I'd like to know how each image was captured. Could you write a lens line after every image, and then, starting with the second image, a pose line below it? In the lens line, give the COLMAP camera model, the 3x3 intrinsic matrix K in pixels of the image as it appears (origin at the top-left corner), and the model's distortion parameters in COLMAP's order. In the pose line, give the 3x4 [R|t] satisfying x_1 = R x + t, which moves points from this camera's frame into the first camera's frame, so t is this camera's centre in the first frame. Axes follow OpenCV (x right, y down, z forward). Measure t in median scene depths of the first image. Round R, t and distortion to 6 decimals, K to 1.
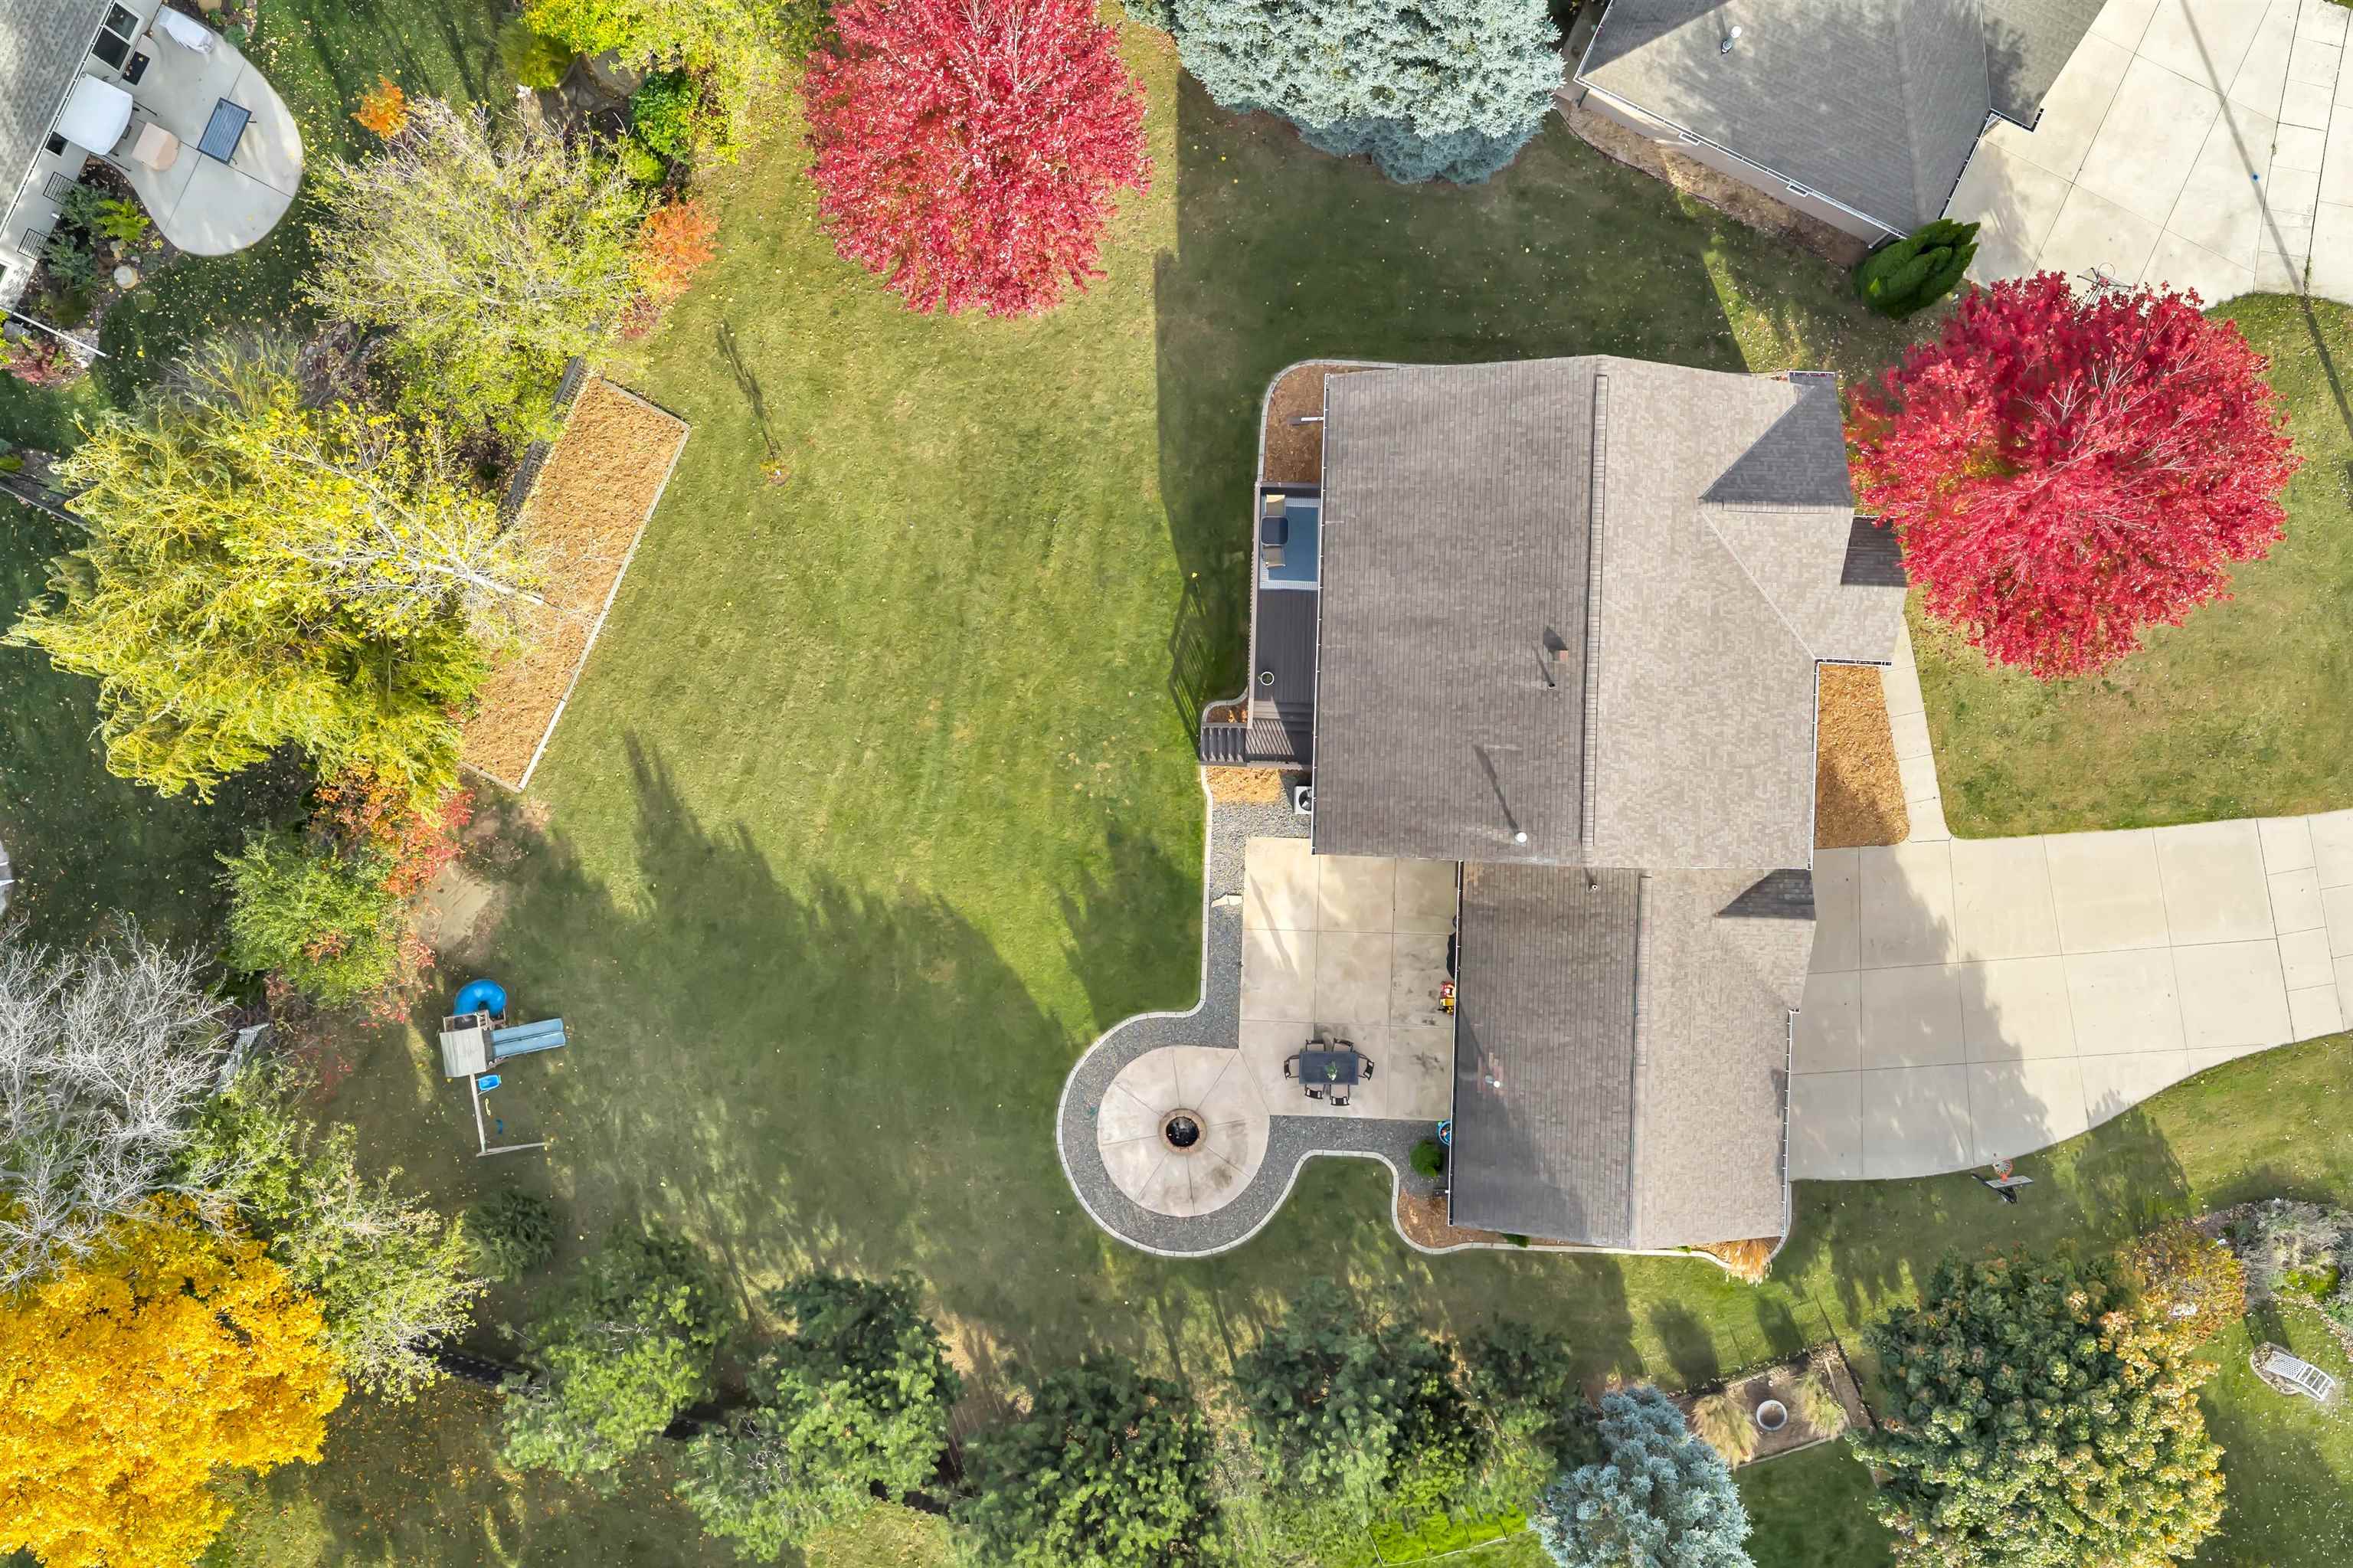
lens RADIAL K [[1959.2, 0, 1176.6], [0, 1959.2, 787.0], [0, 0, 1]] dist [0.006809, -0.020204]
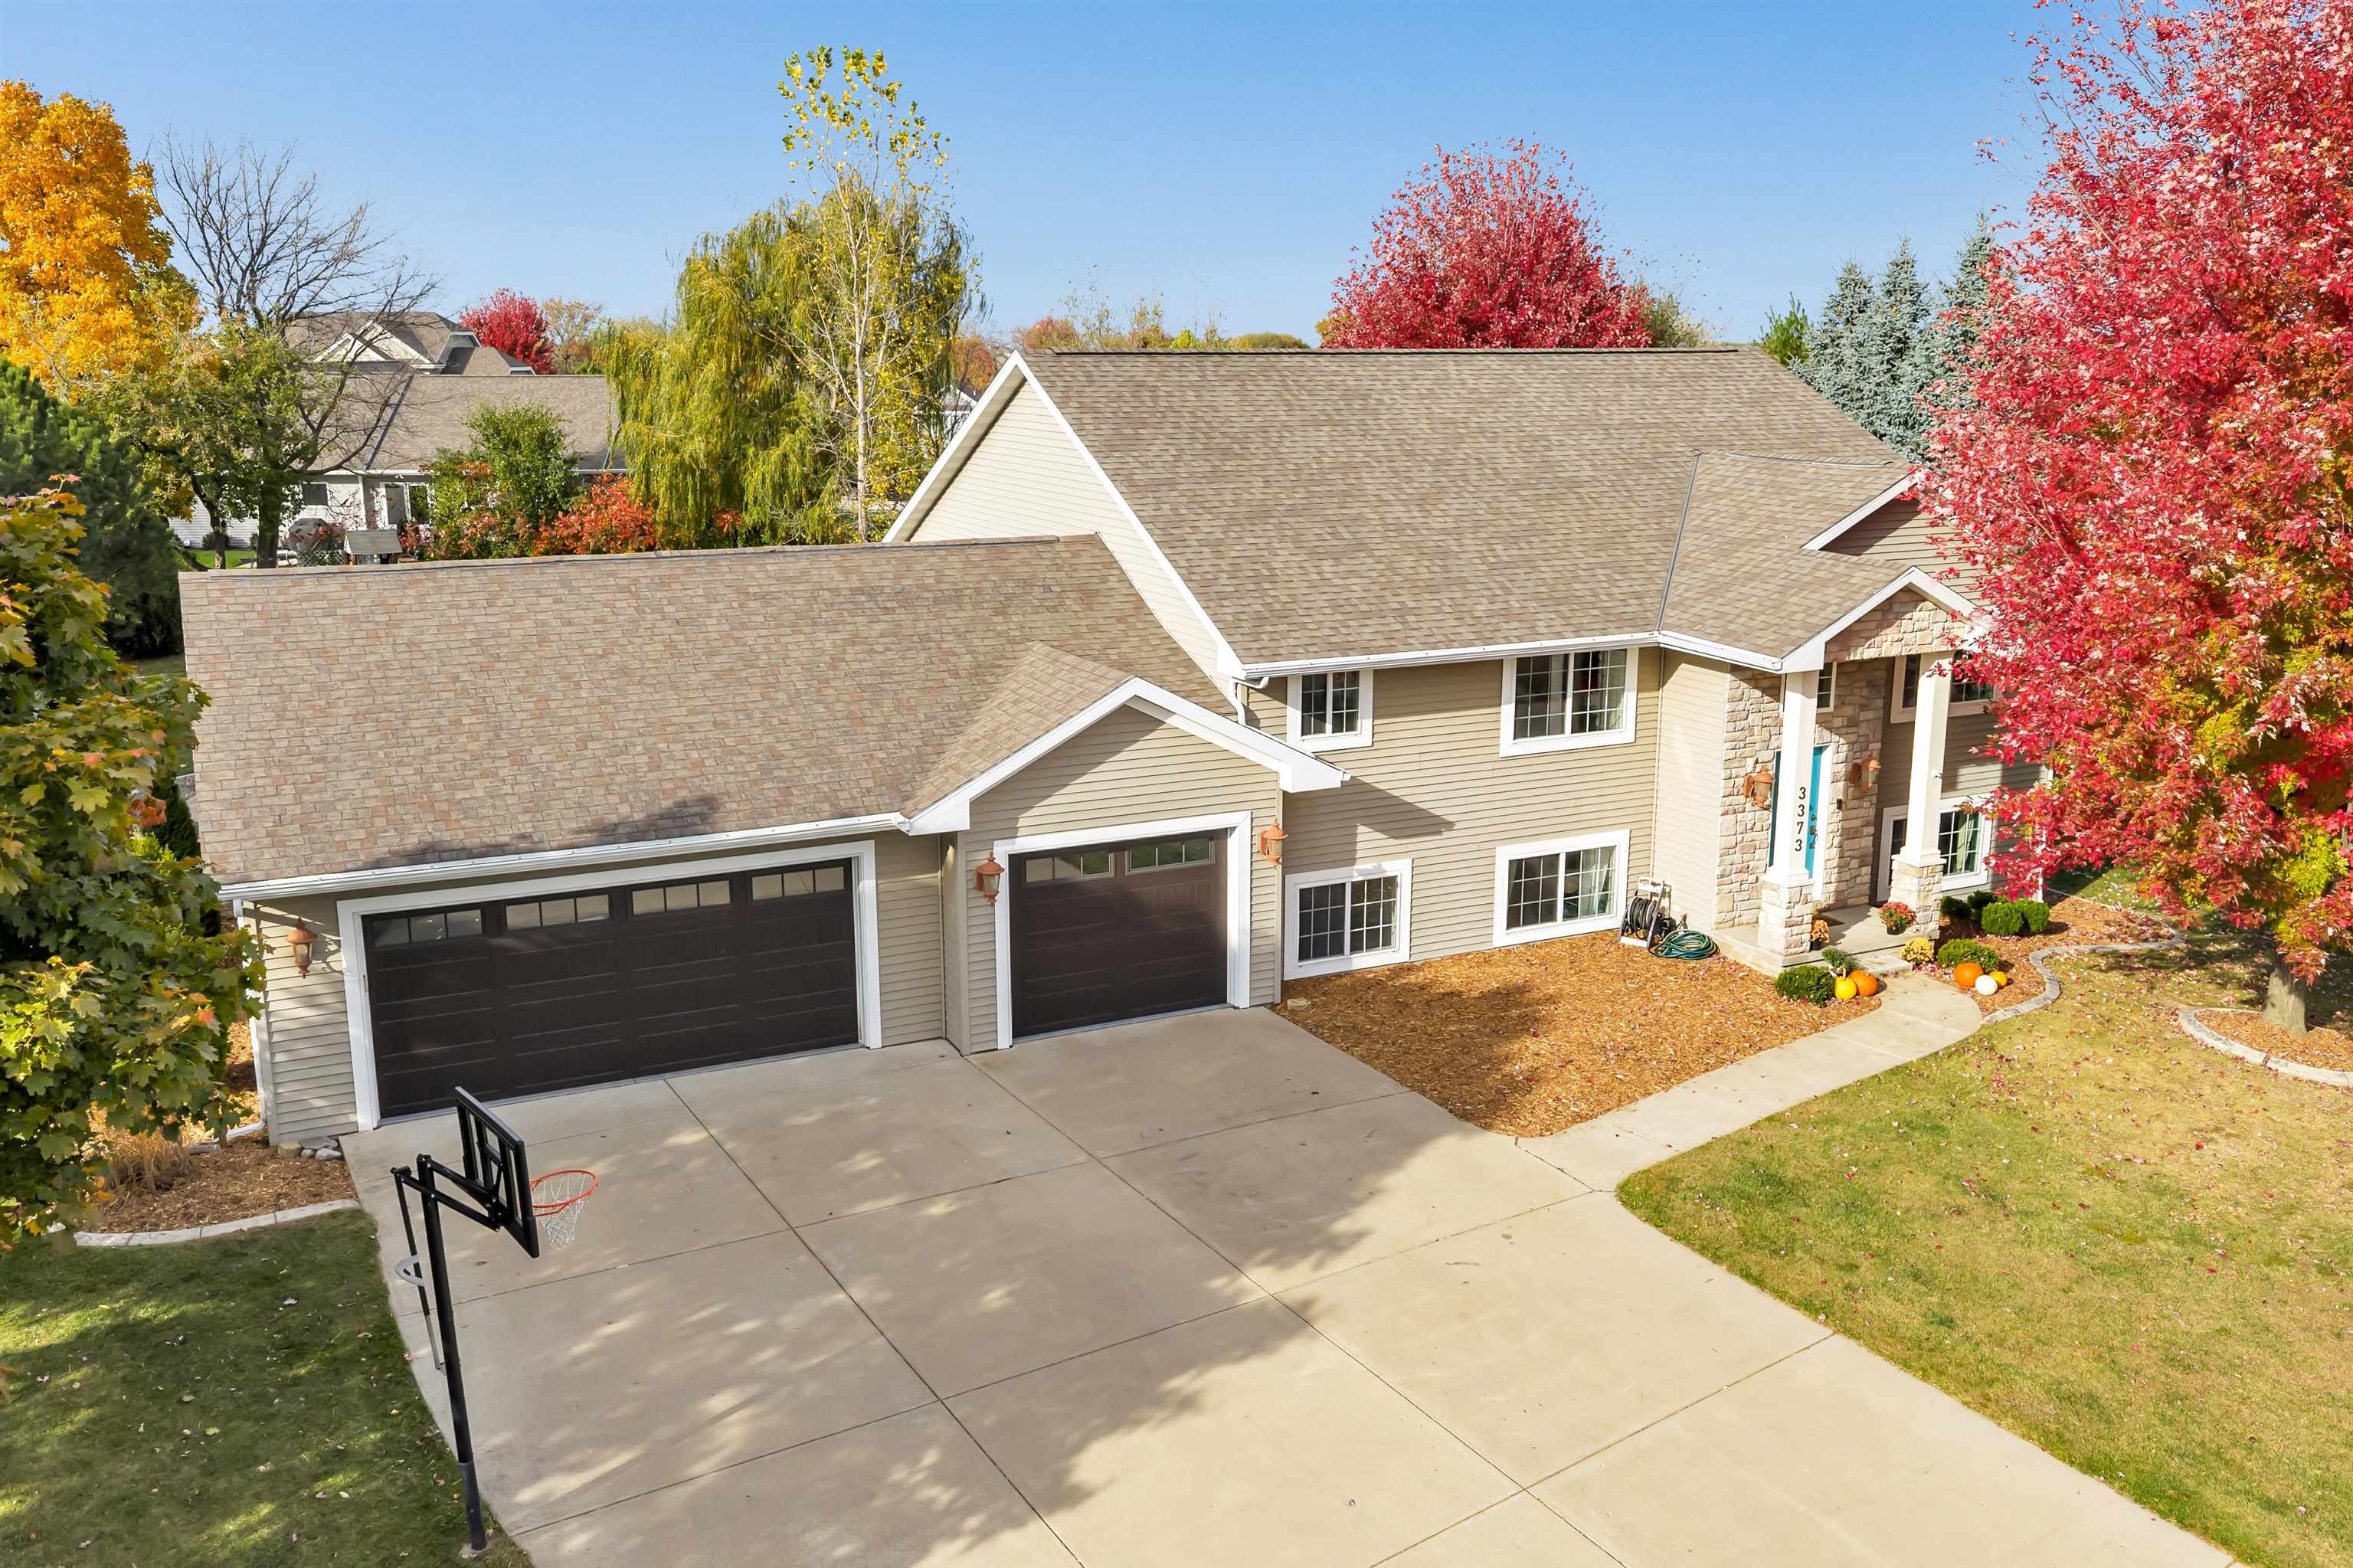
lens RADIAL K [[1959.2, 0, 1182.5], [0, 1959.2, 784.8], [0, 0, 1]] dist [0.006809, -0.020204]
pose [[0.468204, 0.193620, -0.862147, 0.616800], [-0.883566, 0.091746, -0.459232, 0.220425], [-0.009818, 0.976777, 0.214032, 0.868446]]
